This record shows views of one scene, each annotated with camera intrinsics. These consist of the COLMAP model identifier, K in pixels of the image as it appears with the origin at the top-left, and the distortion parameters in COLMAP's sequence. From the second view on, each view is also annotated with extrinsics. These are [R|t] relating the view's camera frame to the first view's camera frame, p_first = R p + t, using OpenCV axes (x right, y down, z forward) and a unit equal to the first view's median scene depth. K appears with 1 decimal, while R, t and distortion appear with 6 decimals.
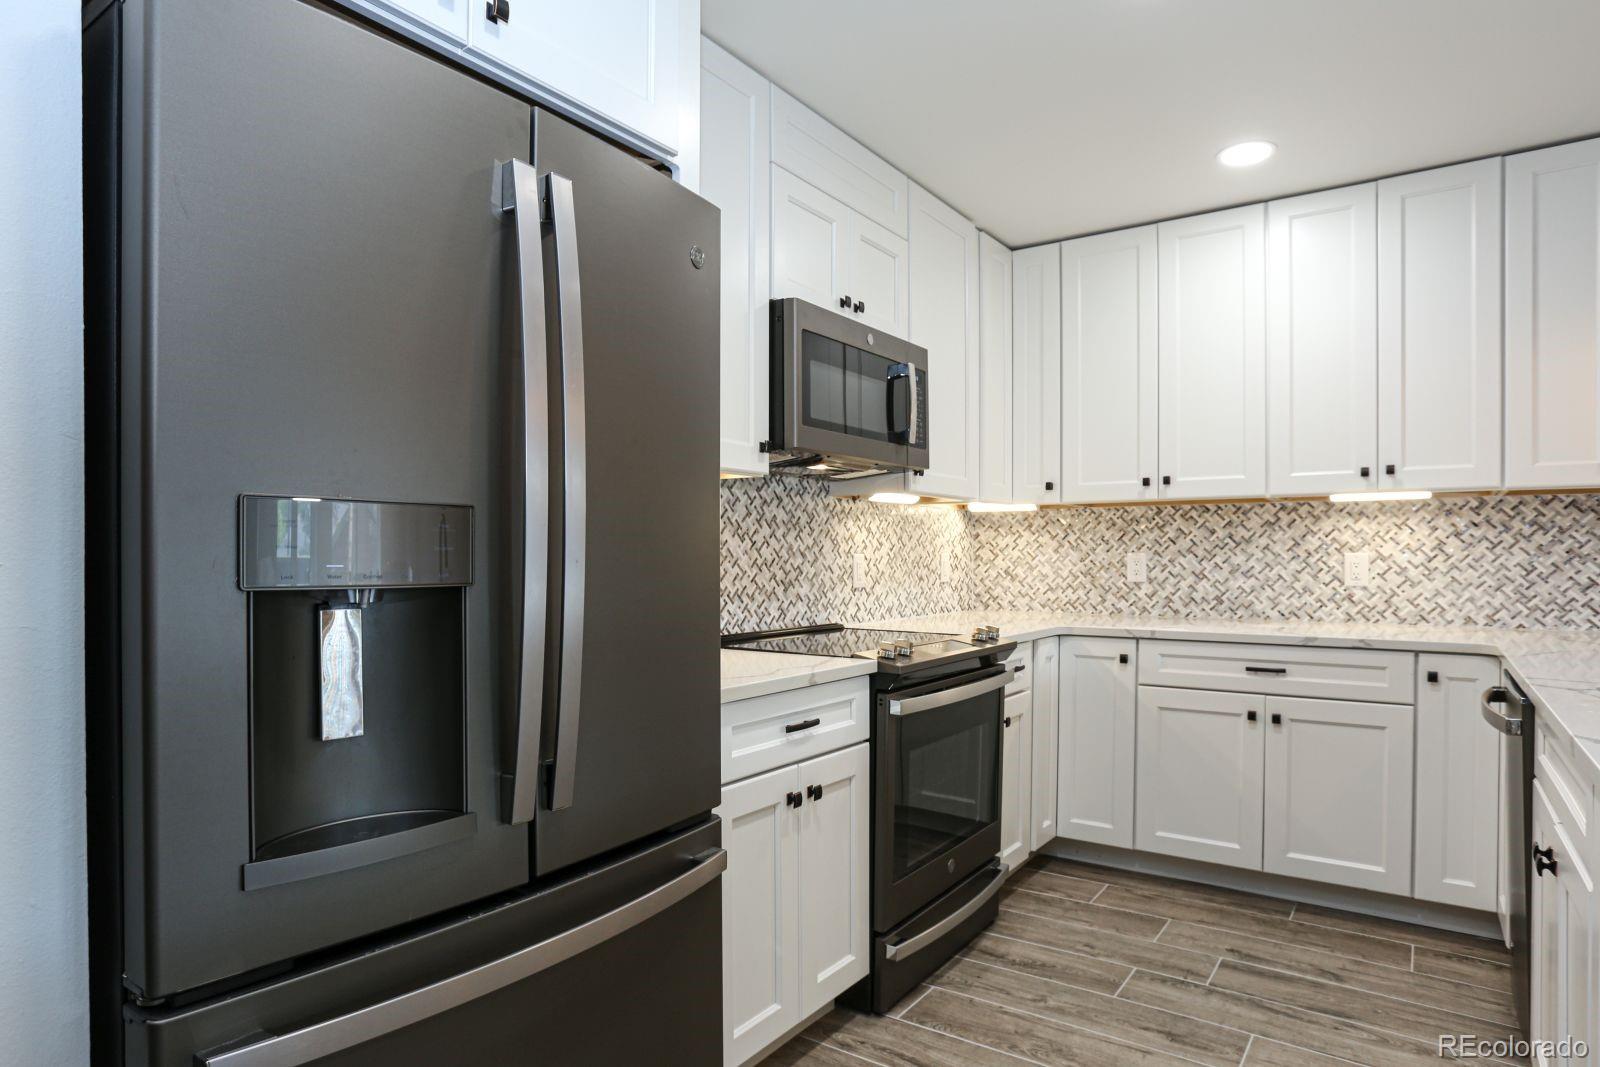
lens RADIAL K [[915.7, 0, 804.4], [0, 915.7, 560.5], [0, 0, 1]] dist [-0.076758, 0.047068]
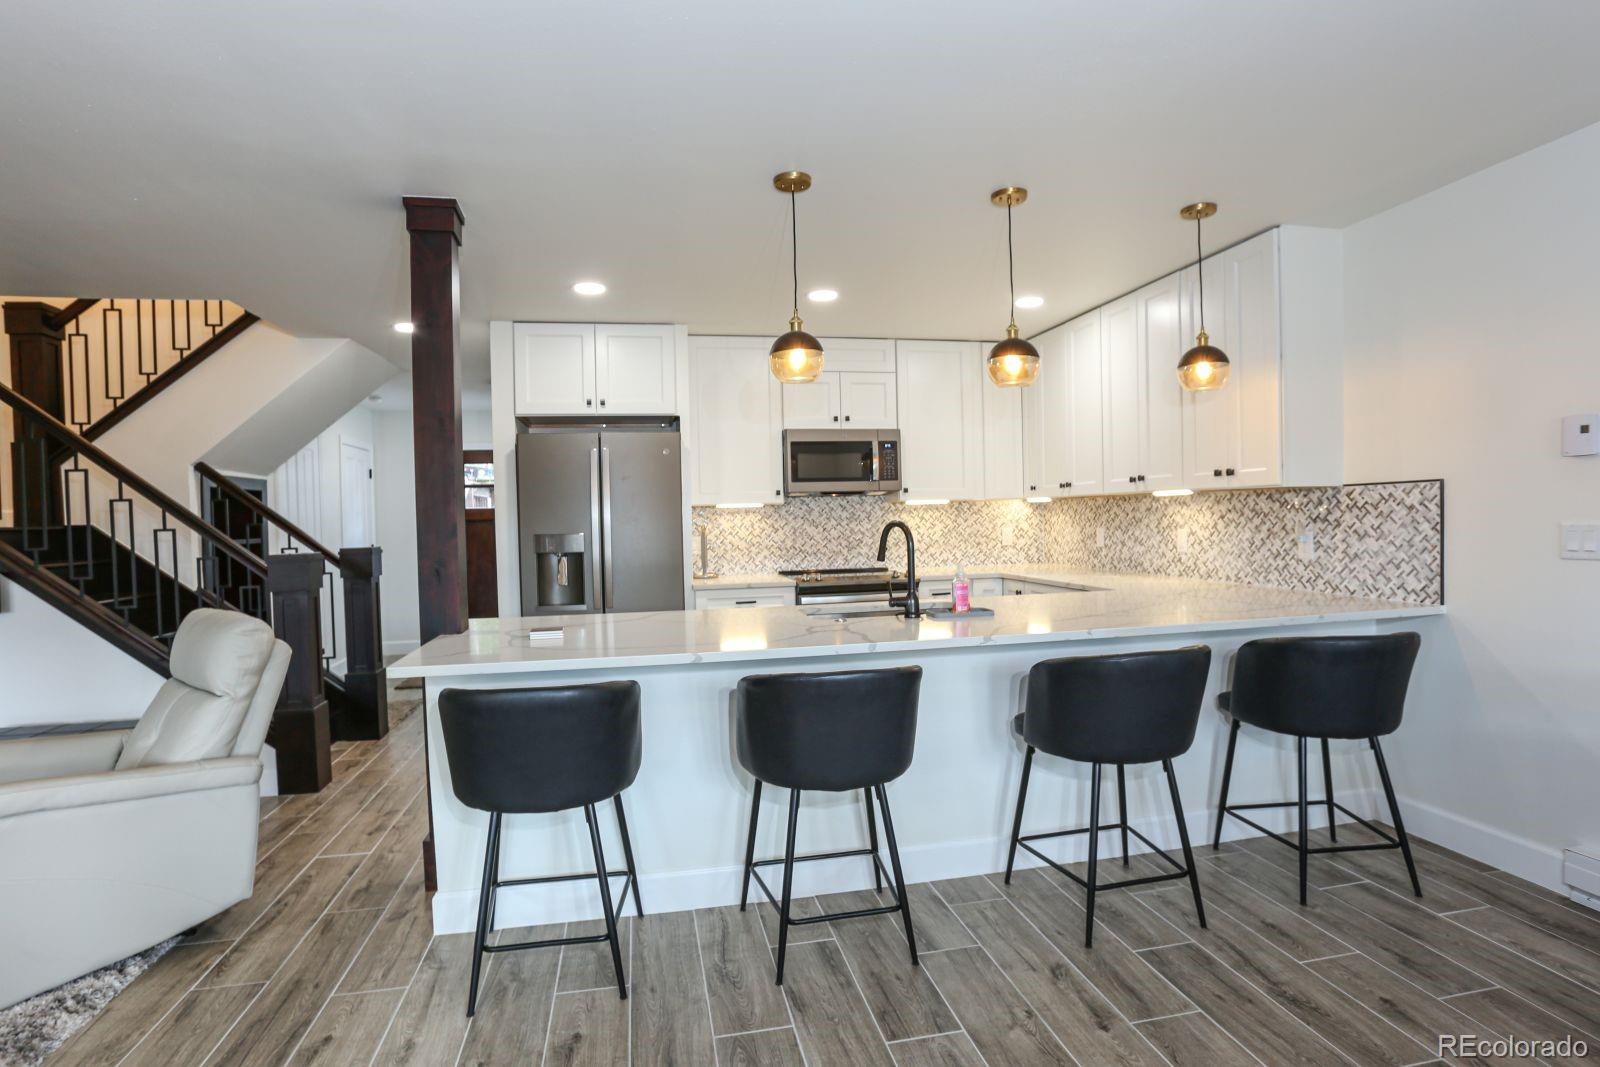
lens RADIAL K [[818.1, 0, 797.1], [0, 818.1, 529.0], [0, 0, 1]] dist [-0.050857, 0.012597]
pose [[0.728141, -0.005516, -0.685406, 1.156579], [0.019153, 0.999741, 0.012302, -0.041169], [0.685160, -0.022085, 0.728058, -0.426839]]
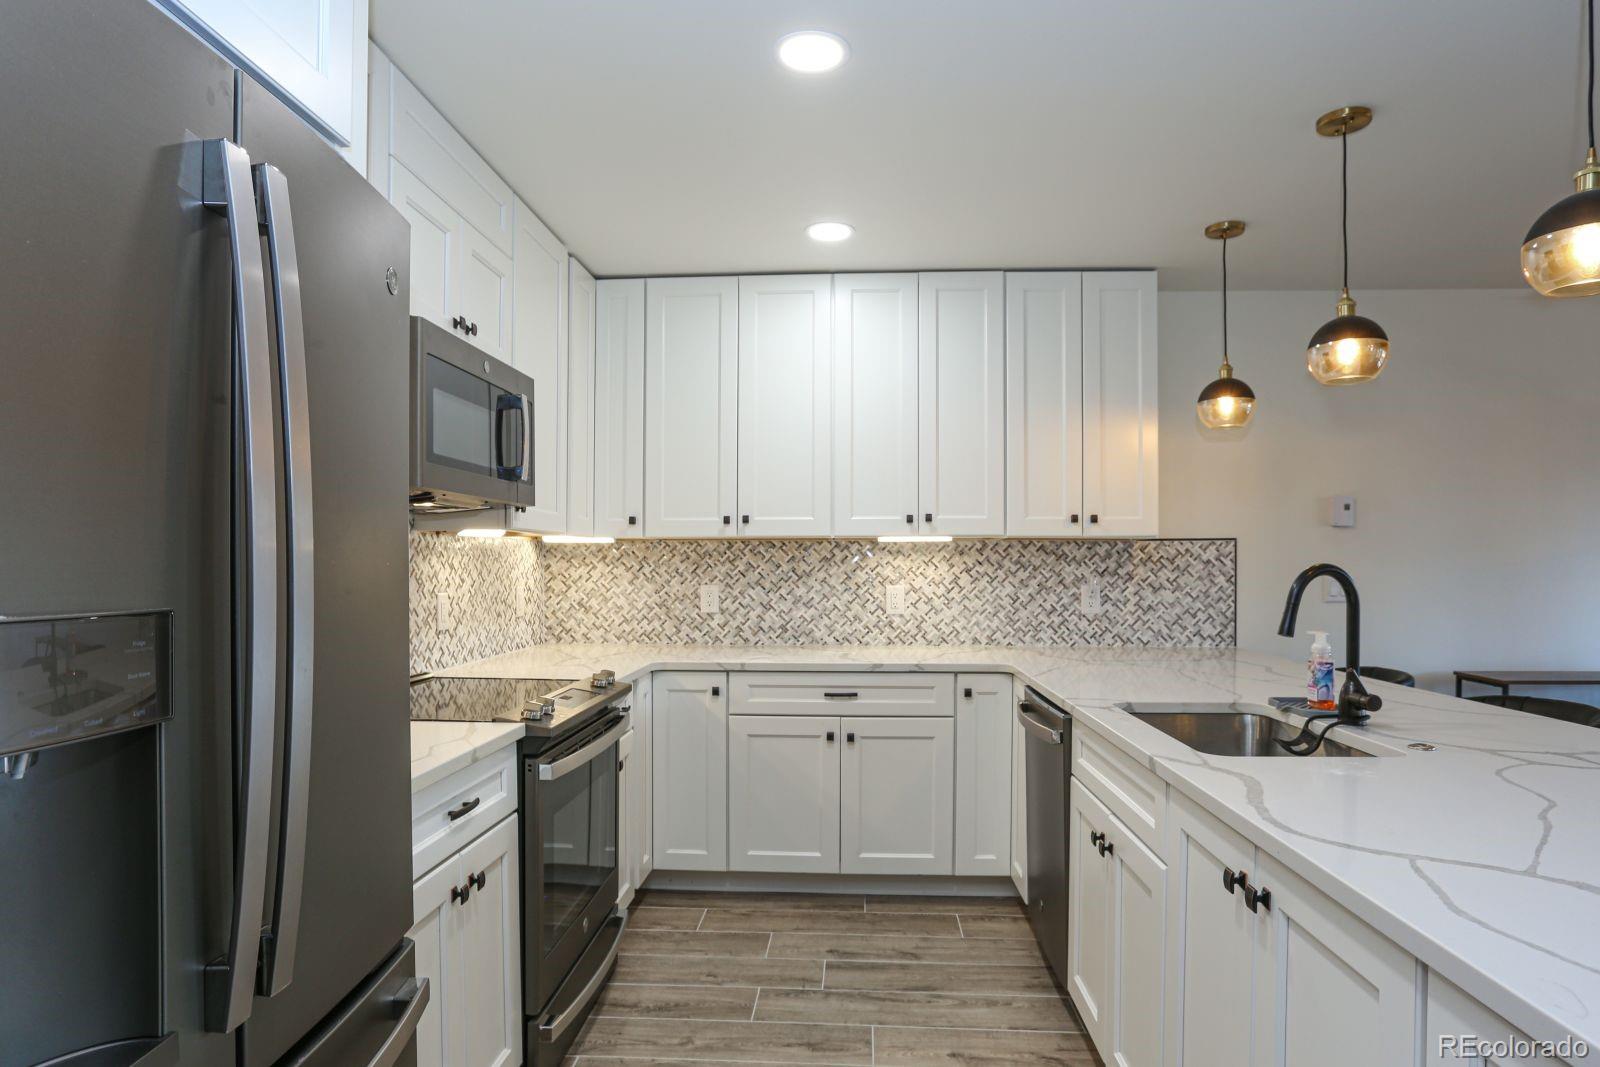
lens RADIAL K [[915.7, 0, 807.4], [0, 915.7, 571.4], [0, 0, 1]] dist [-0.076758, 0.047068]
pose [[0.850335, -0.004622, 0.526222, -0.116932], [0.003010, 0.999988, 0.003920, -0.034810], [-0.526234, -0.001749, 0.850338, 0.050736]]
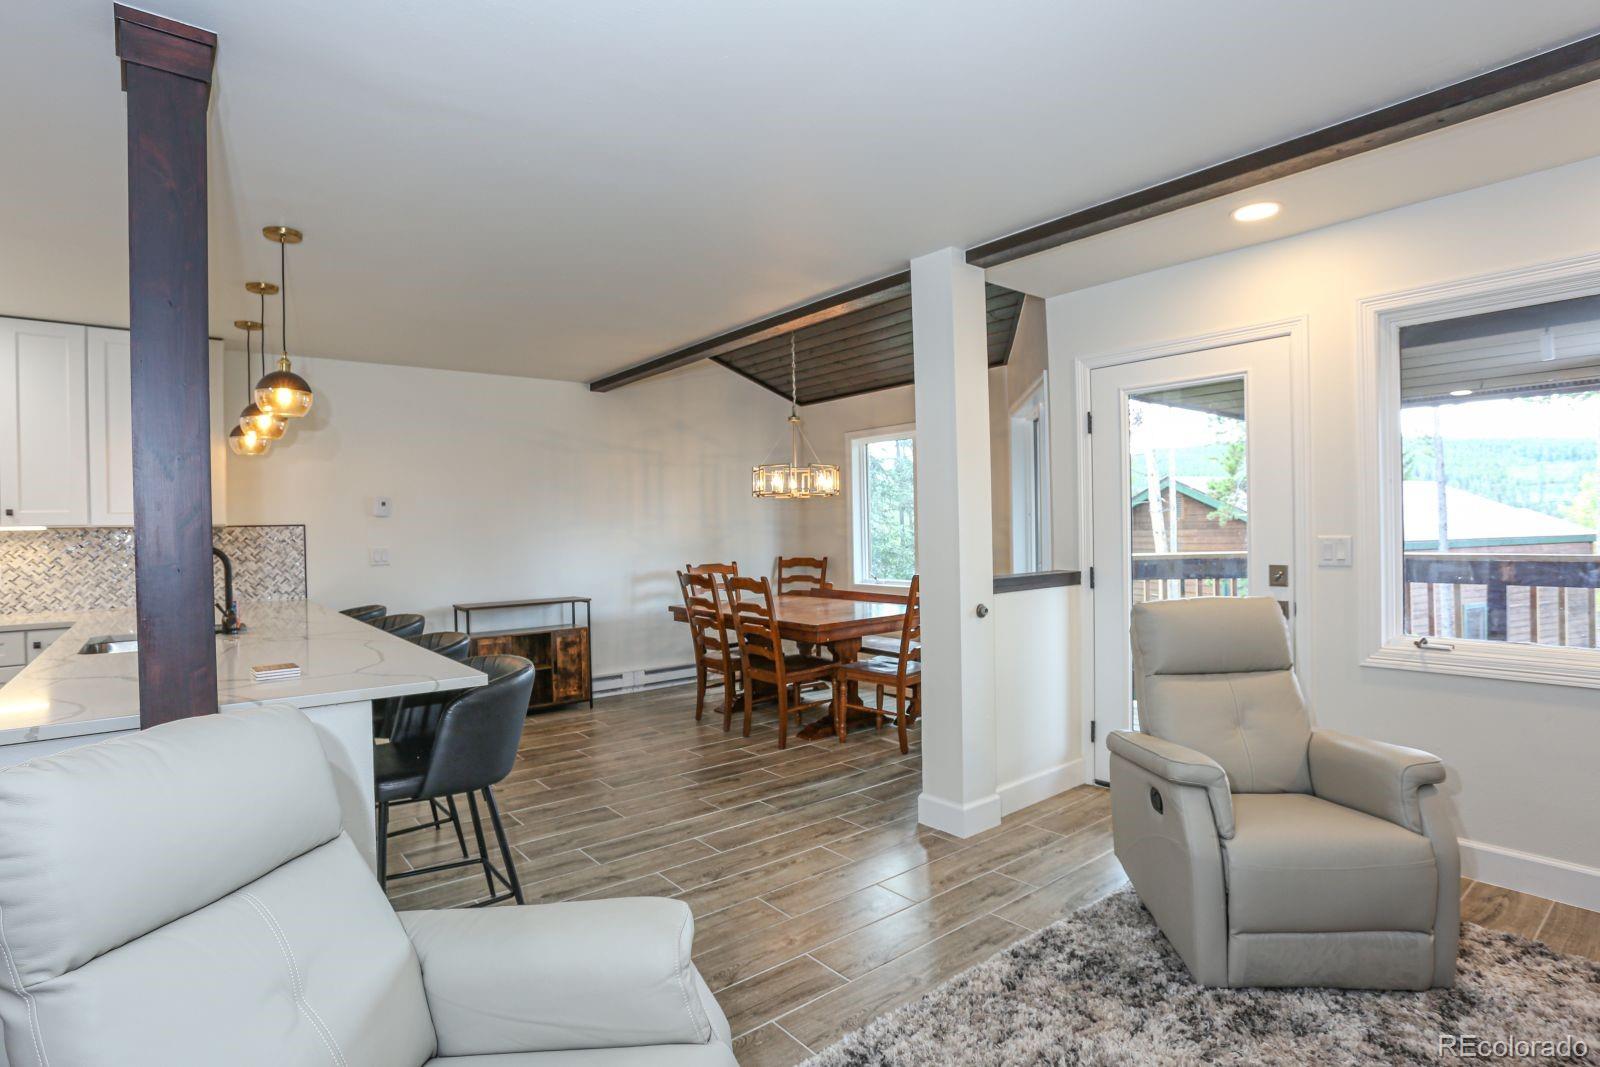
lens RADIAL K [[818.1, 0, 801.4], [0, 818.1, 539.5], [0, 0, 1]] dist [-0.050857, 0.012597]
pose [[0.293152, -0.016938, 0.955916, -0.213704], [0.023056, 0.999678, 0.010643, -0.037739], [-0.955788, 0.018919, 0.293447, -0.643078]]
